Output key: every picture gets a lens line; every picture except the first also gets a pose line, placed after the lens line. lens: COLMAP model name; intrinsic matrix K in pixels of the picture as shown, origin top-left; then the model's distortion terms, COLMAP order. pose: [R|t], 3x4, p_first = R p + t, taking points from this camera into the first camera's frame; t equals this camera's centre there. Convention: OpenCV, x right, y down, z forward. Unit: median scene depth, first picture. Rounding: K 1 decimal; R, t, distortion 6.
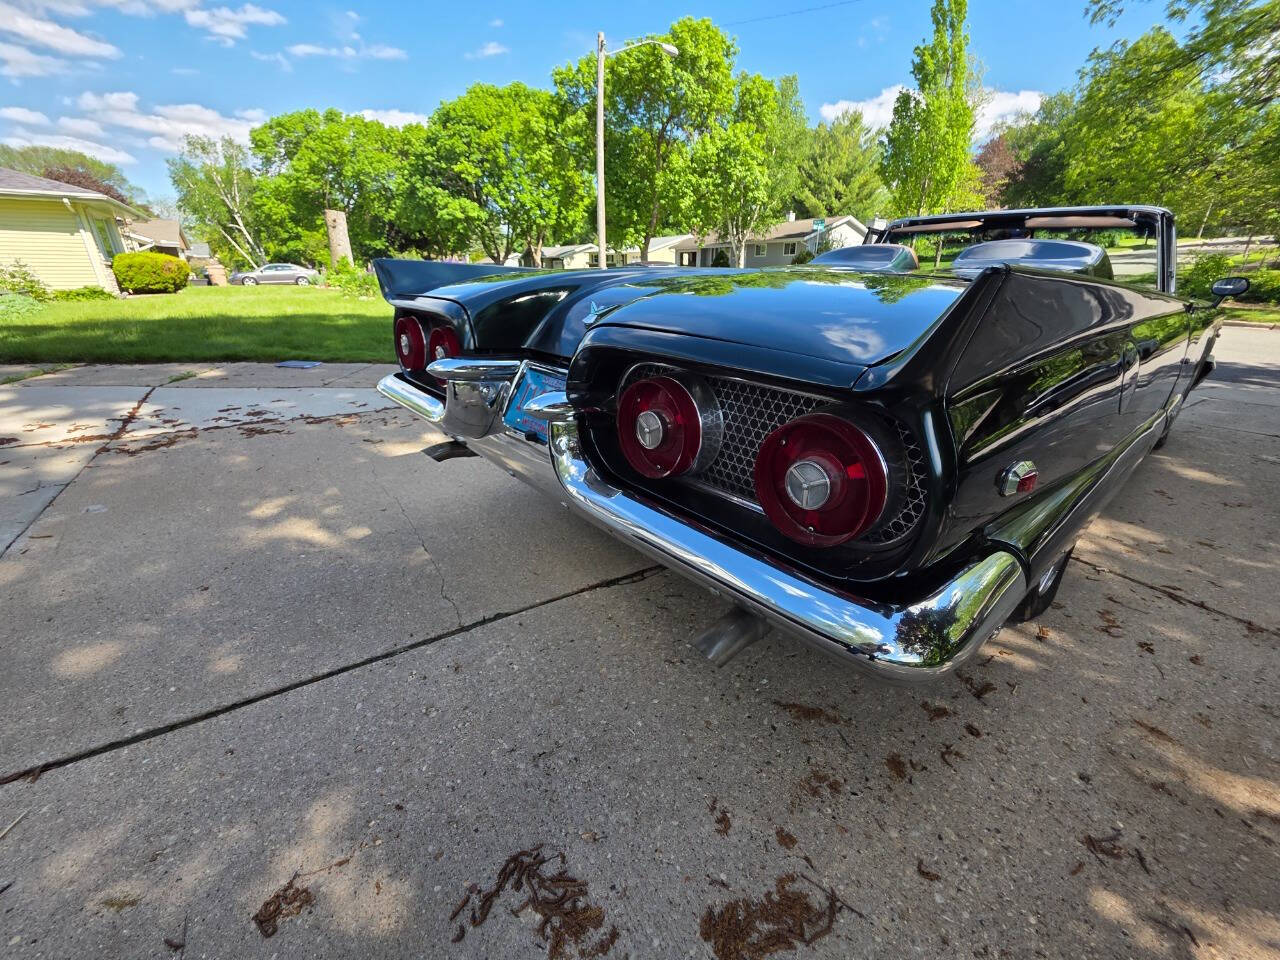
lens RADIAL K [[503.7, 0, 671.4], [0, 503.7, 481.4], [0, 0, 1]] dist [0.000723, -0.000099]
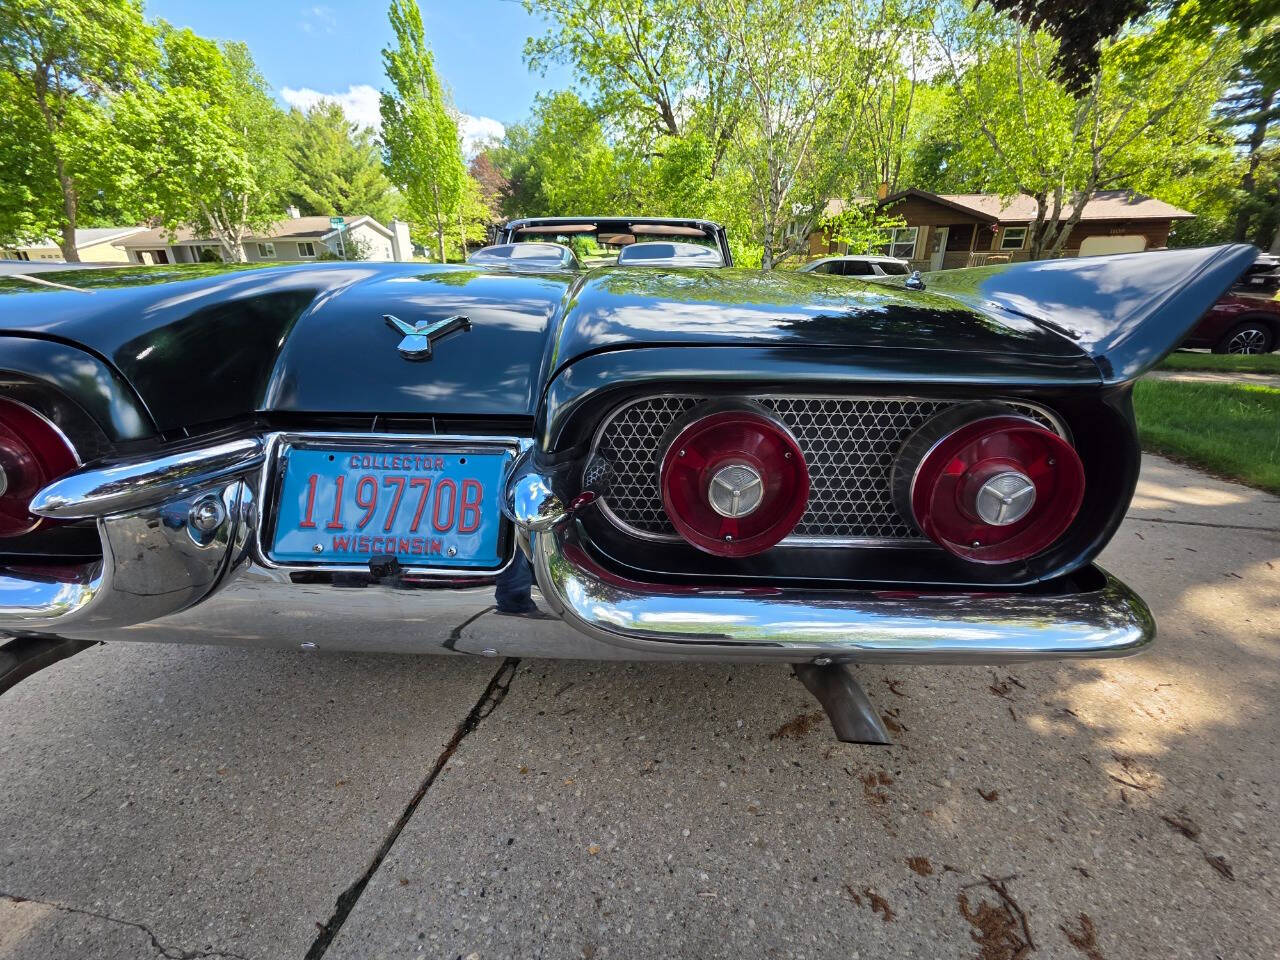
lens RADIAL K [[495.1, 0, 640.0], [0, 495.1, 480.0], [0, 0, 1]] dist [0.001562, -0.000842]
pose [[0.715194, -0.274184, 0.642900, -0.015887], [0.275198, 0.956007, 0.101573, -0.006283], [-0.642467, 0.104281, 0.759185, 0.016355]]
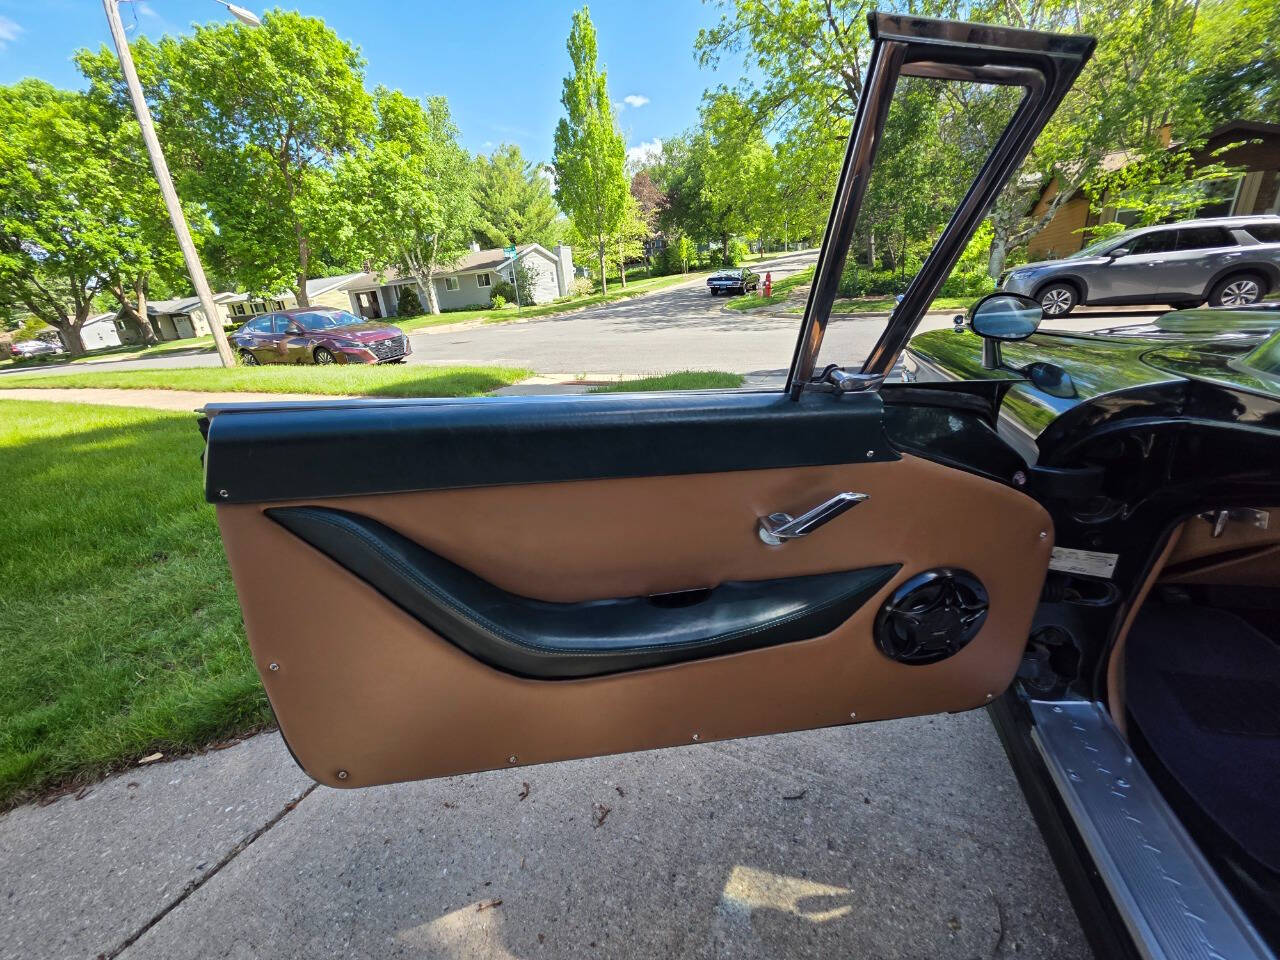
lens RADIAL K [[495.1, 0, 640.0], [0, 495.1, 480.0], [0, 0, 1]] dist [0.001562, -0.000842]
pose [[0.874330, -0.241952, 0.420721, 0.012764], [0.261945, 0.965024, 0.010609, -0.041602], [-0.408573, 0.100930, 0.907128, 0.095934]]
